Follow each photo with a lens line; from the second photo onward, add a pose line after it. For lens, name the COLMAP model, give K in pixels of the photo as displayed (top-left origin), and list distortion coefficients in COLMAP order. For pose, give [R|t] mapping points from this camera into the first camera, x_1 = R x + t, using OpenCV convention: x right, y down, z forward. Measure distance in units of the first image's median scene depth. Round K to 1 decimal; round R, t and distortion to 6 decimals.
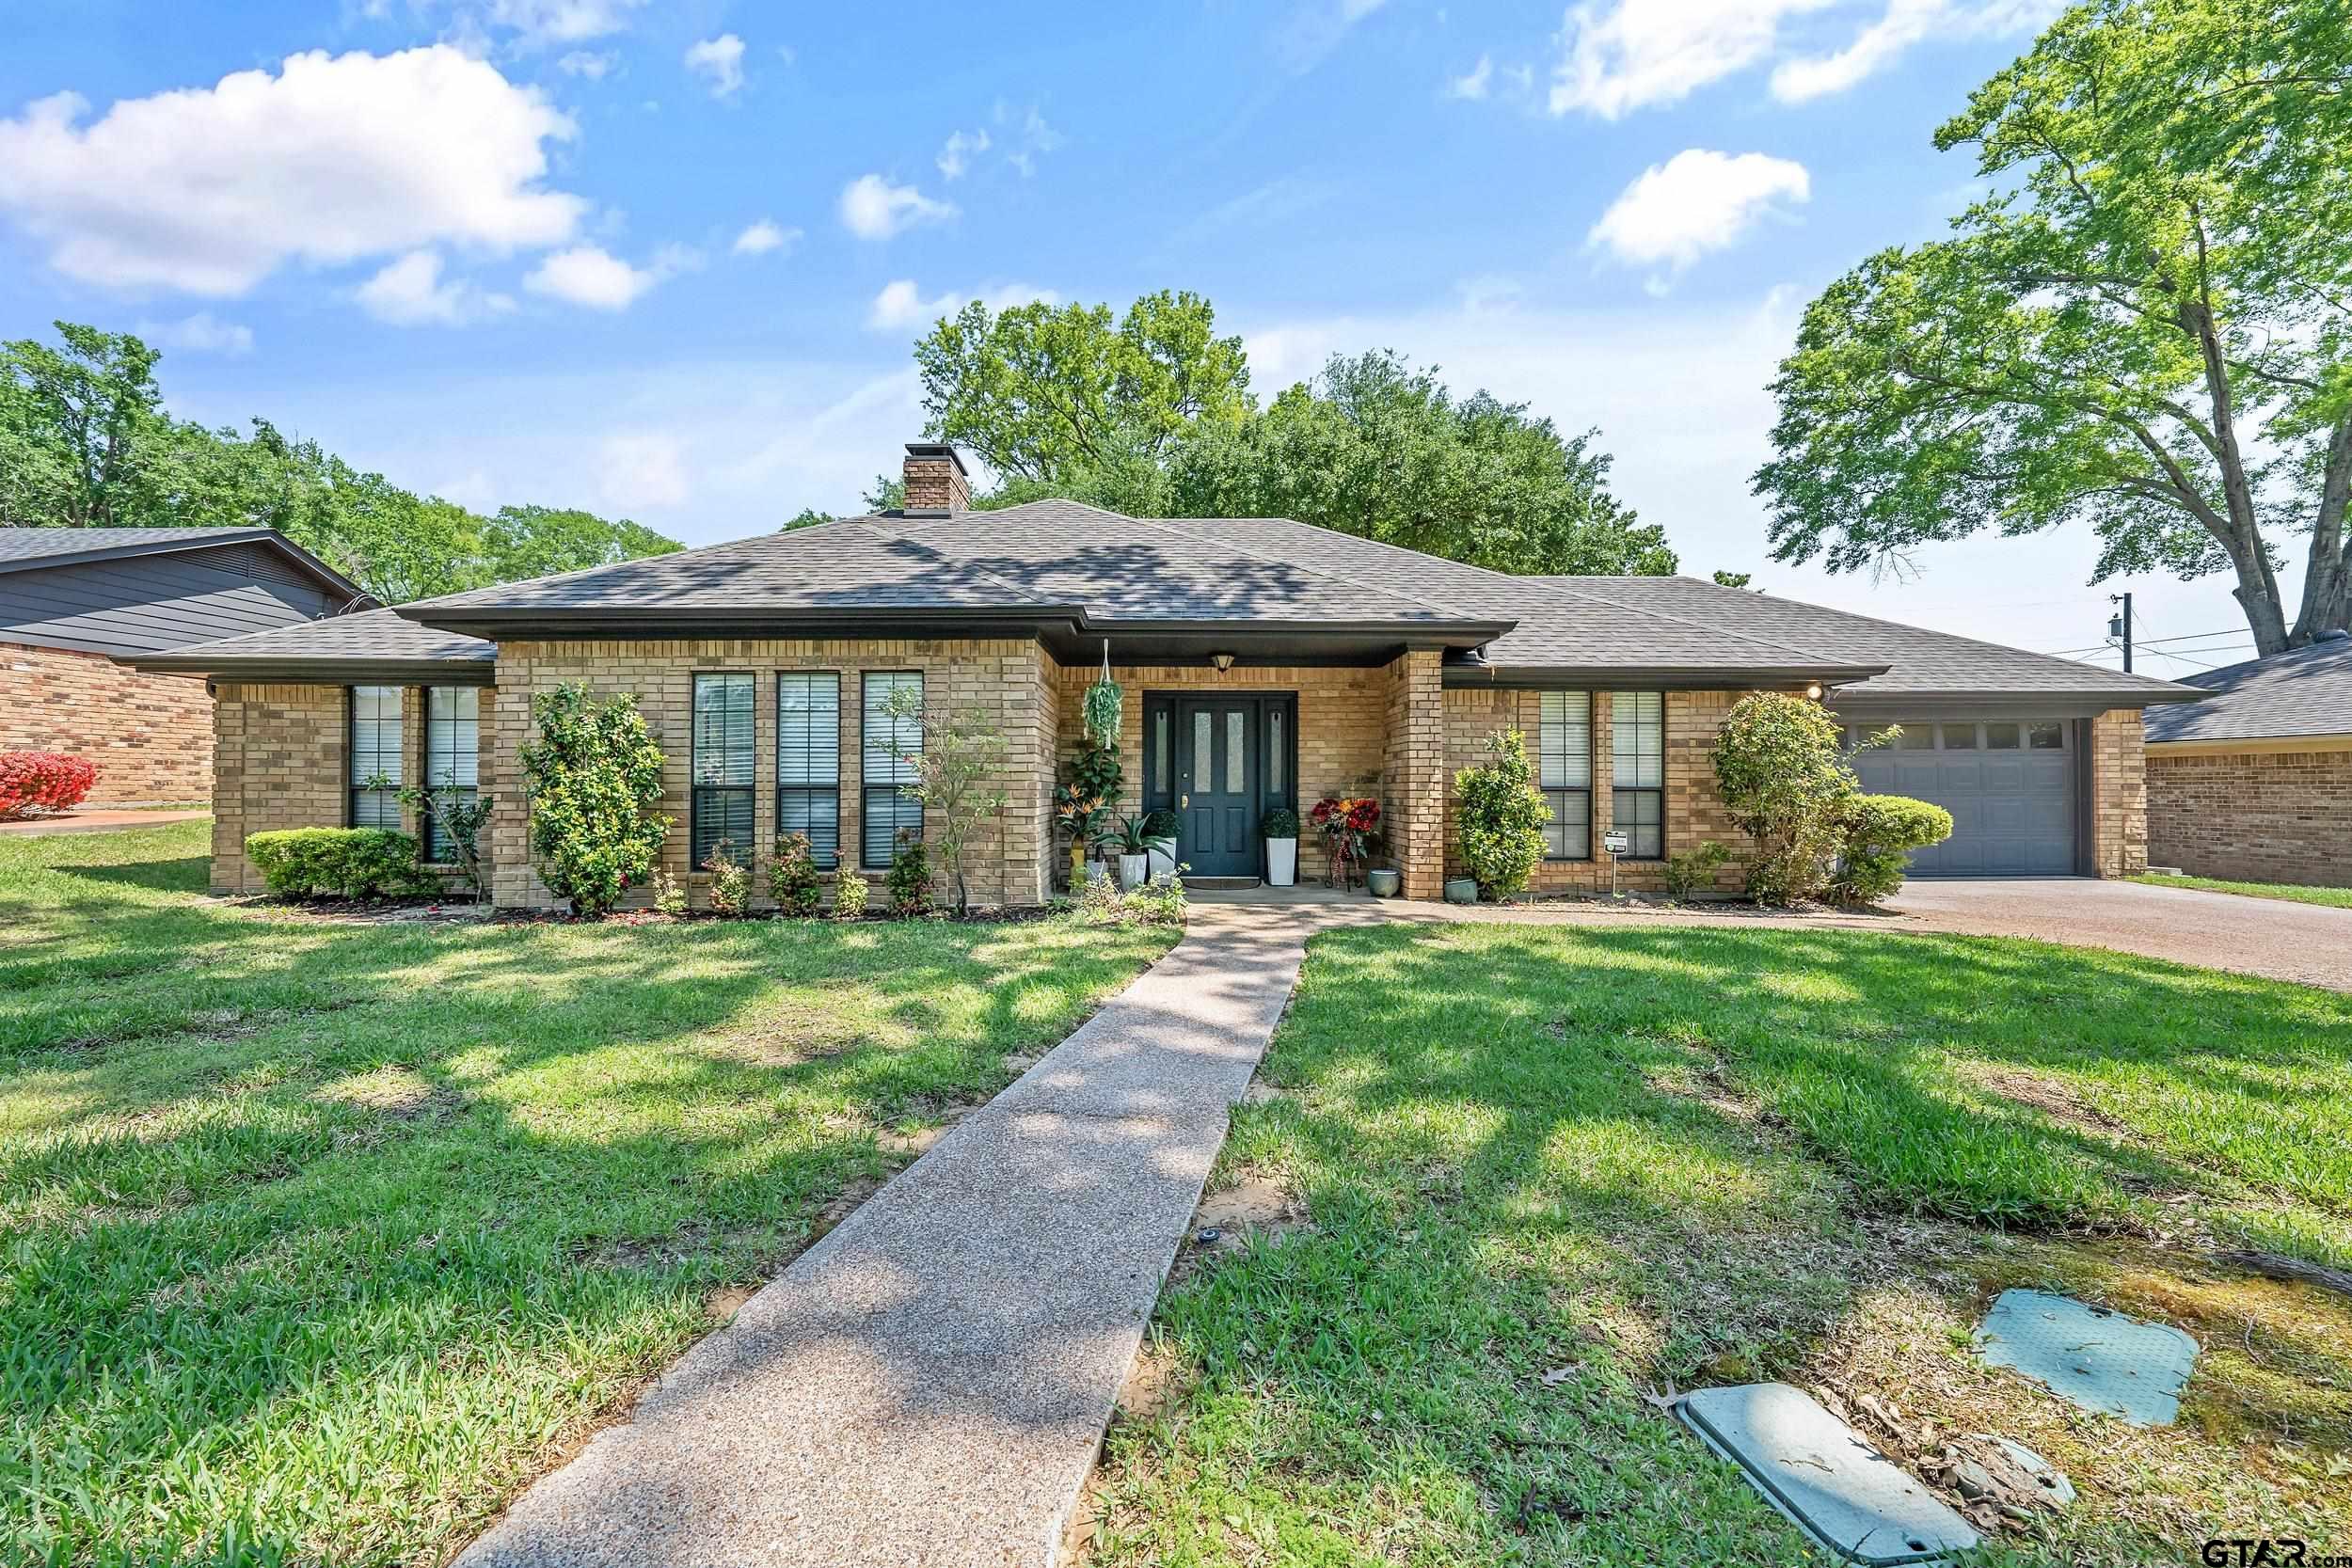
lens RADIAL K [[871.0, 0, 1176.0], [0, 871.0, 784.0], [0, 0, 1]] dist [0.001190, 0.000066]
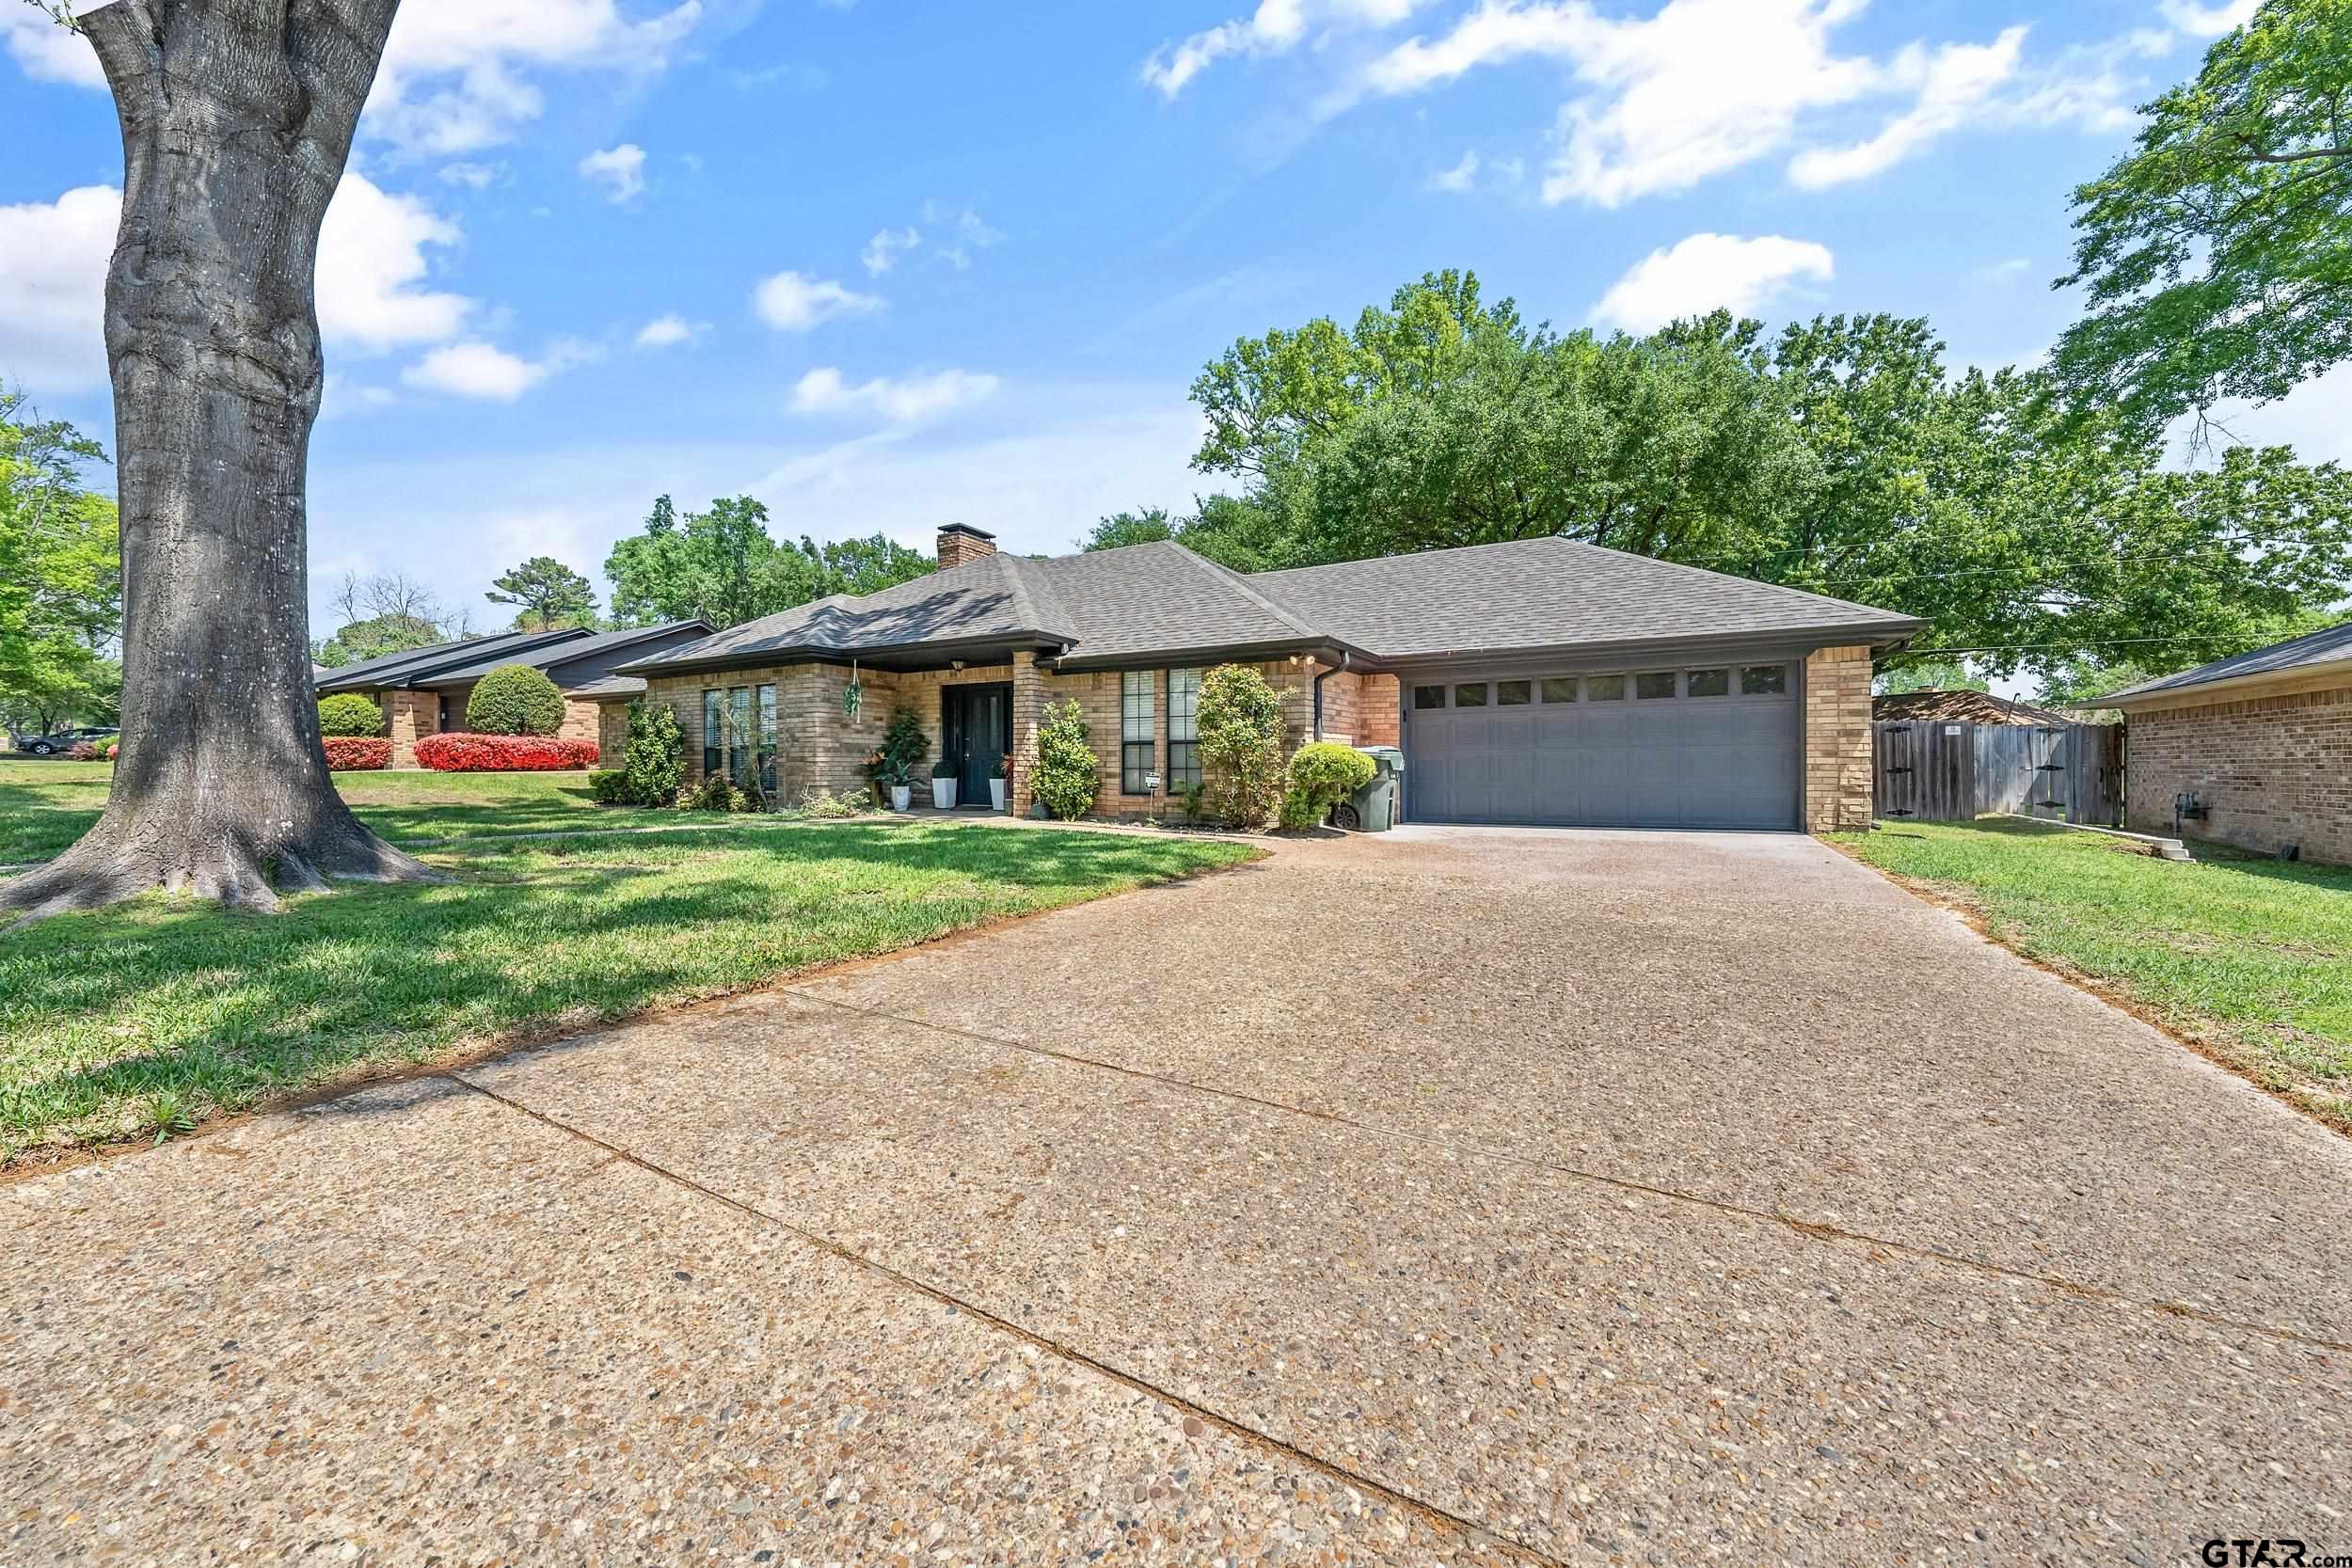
lens RADIAL K [[871.0, 0, 1176.0], [0, 871.0, 784.0], [0, 0, 1]] dist [0.001190, 0.000066]
pose [[0.867076, 0.003757, -0.498161, 1.247865], [0.004605, 0.999868, 0.015556, 0.054243], [0.498154, -0.015783, 0.866945, -0.187240]]
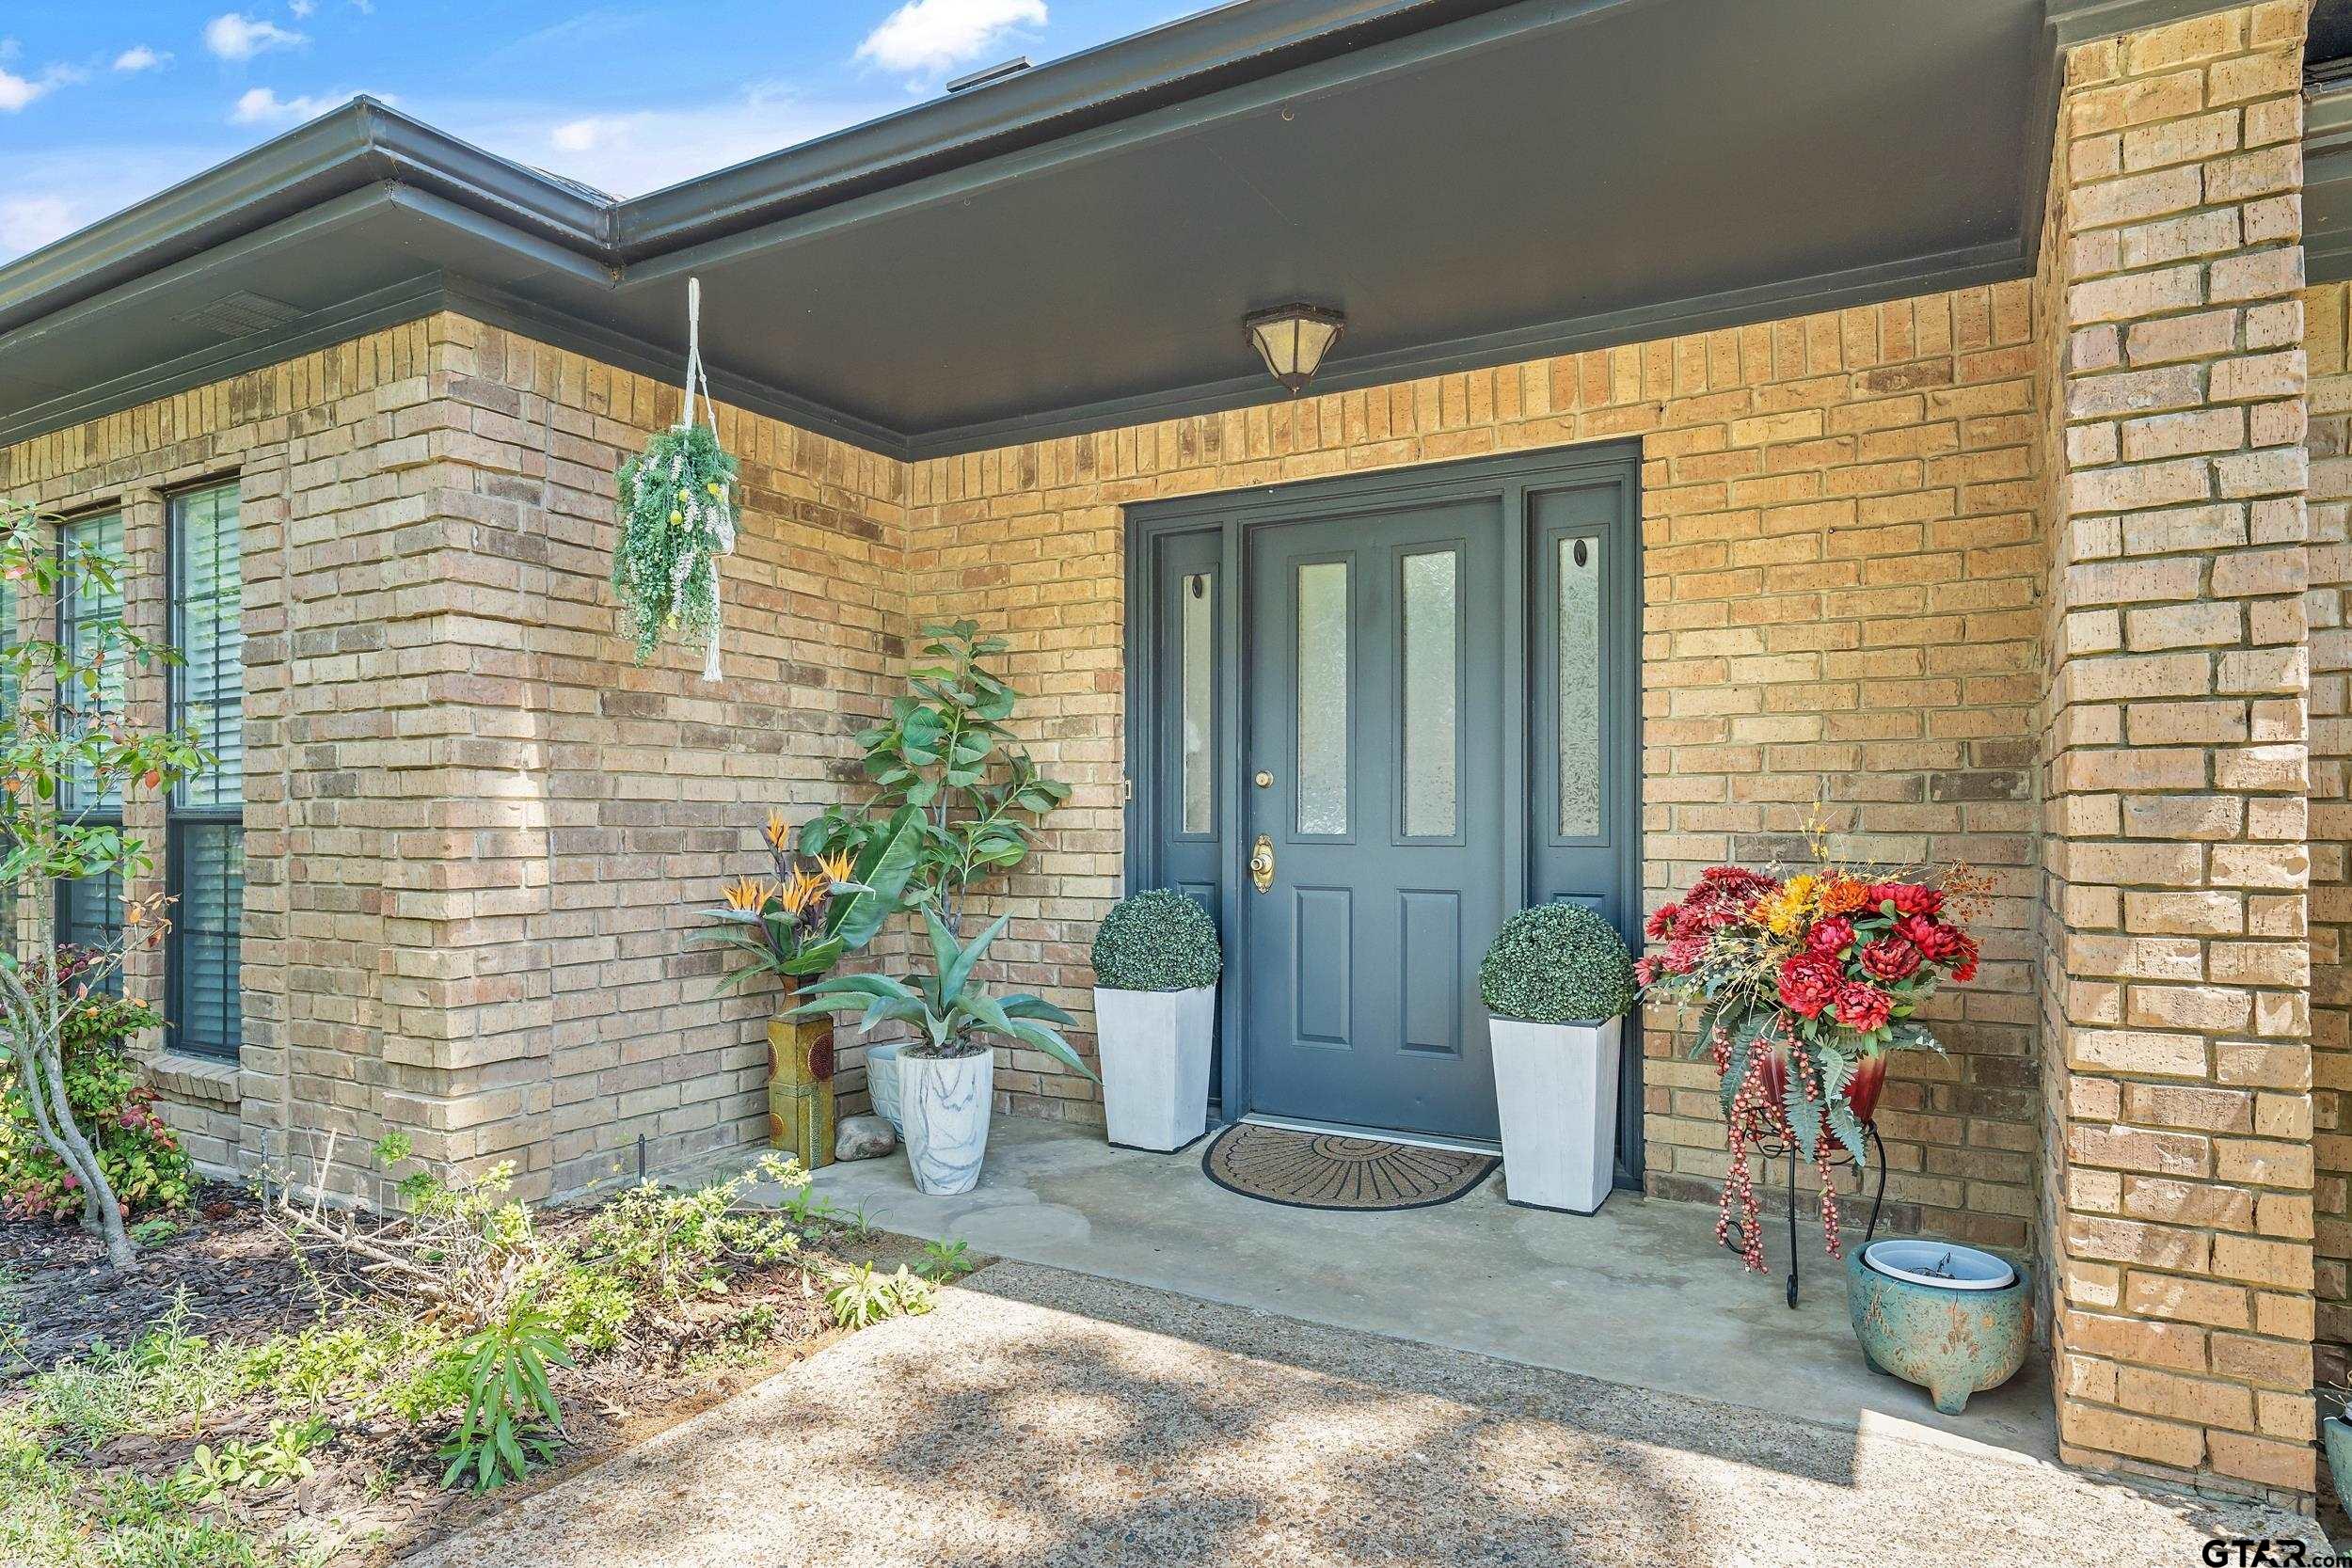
lens RADIAL K [[1376.7, 0, 1147.4], [0, 1376.7, 810.4], [0, 0, 1]] dist [0.003431, 0.001140]
pose [[0.861264, -0.002082, -0.508153, 0.241271], [0.002581, 0.999997, 0.000278, 0.000829], [0.508150, -0.001551, 0.861267, 0.642767]]
